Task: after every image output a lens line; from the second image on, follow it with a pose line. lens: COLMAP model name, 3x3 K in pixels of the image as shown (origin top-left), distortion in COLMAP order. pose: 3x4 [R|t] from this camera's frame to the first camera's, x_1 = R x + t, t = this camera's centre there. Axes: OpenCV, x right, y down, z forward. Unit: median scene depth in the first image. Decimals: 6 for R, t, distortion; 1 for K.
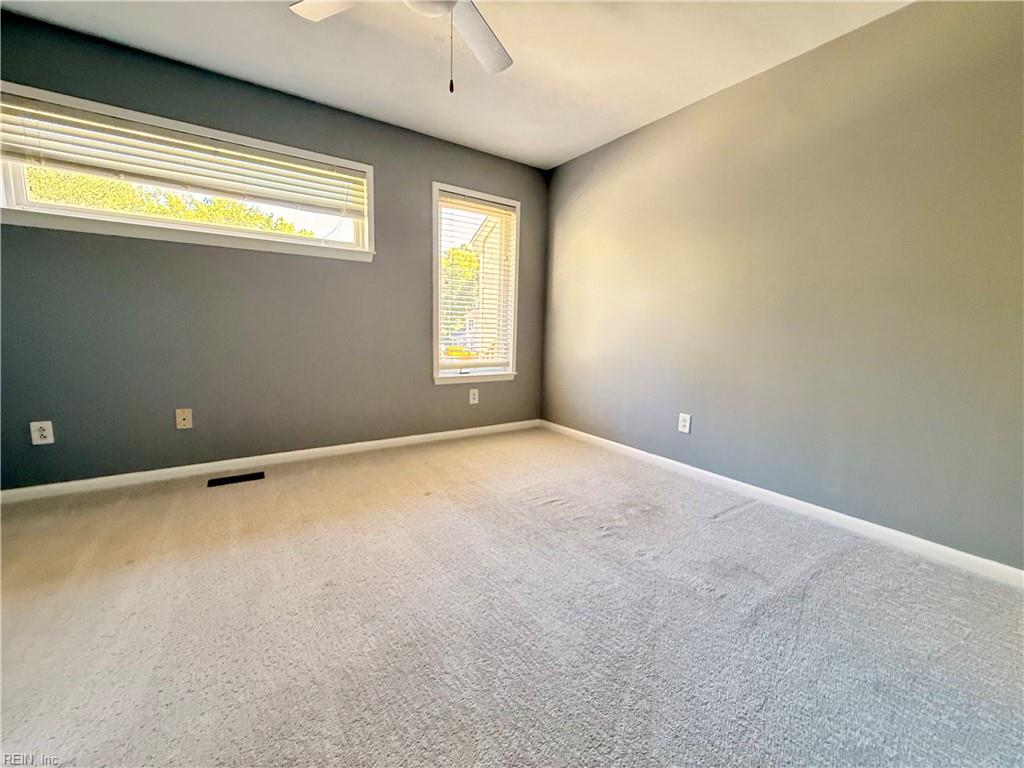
lens RADIAL K [[407.9, 0, 512.0], [0, 407.9, 384.0], [0, 0, 1]] dist [-0.001403, -0.000100]
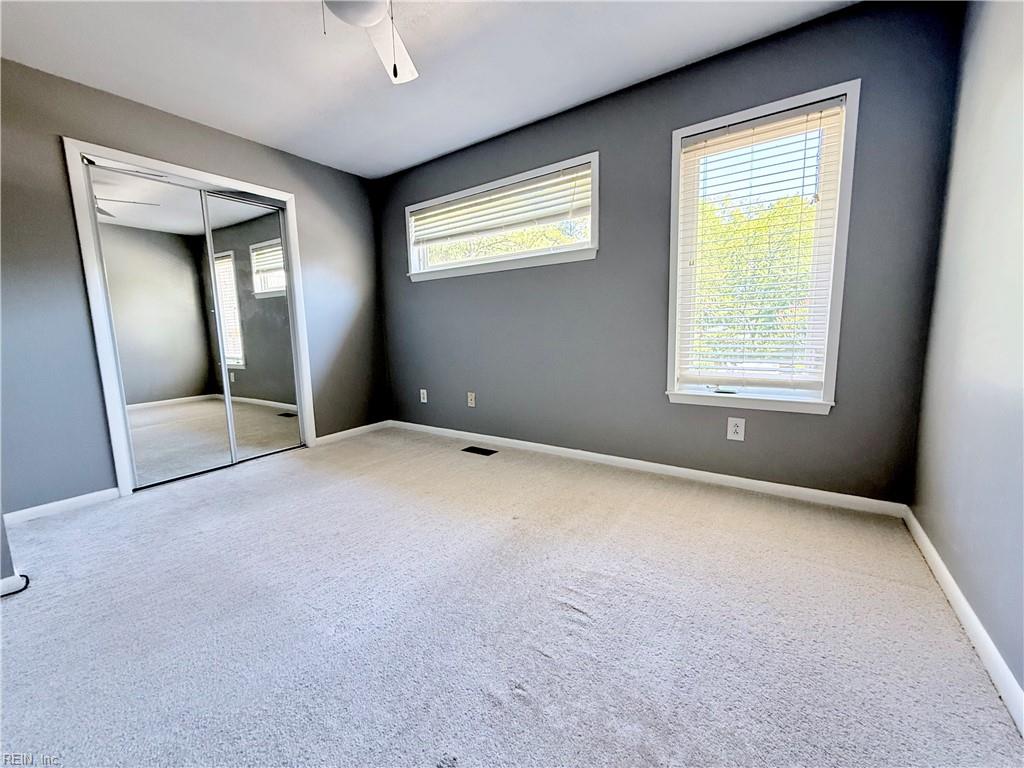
lens RADIAL K [[407.9, 0, 512.0], [0, 407.9, 384.0], [0, 0, 1]] dist [-0.001403, -0.000100]
pose [[0.354740, 0.094049, -0.930223, 0.482169], [-0.094466, 0.993442, 0.064416, -0.062851], [0.930181, 0.065024, 0.361298, 0.533365]]
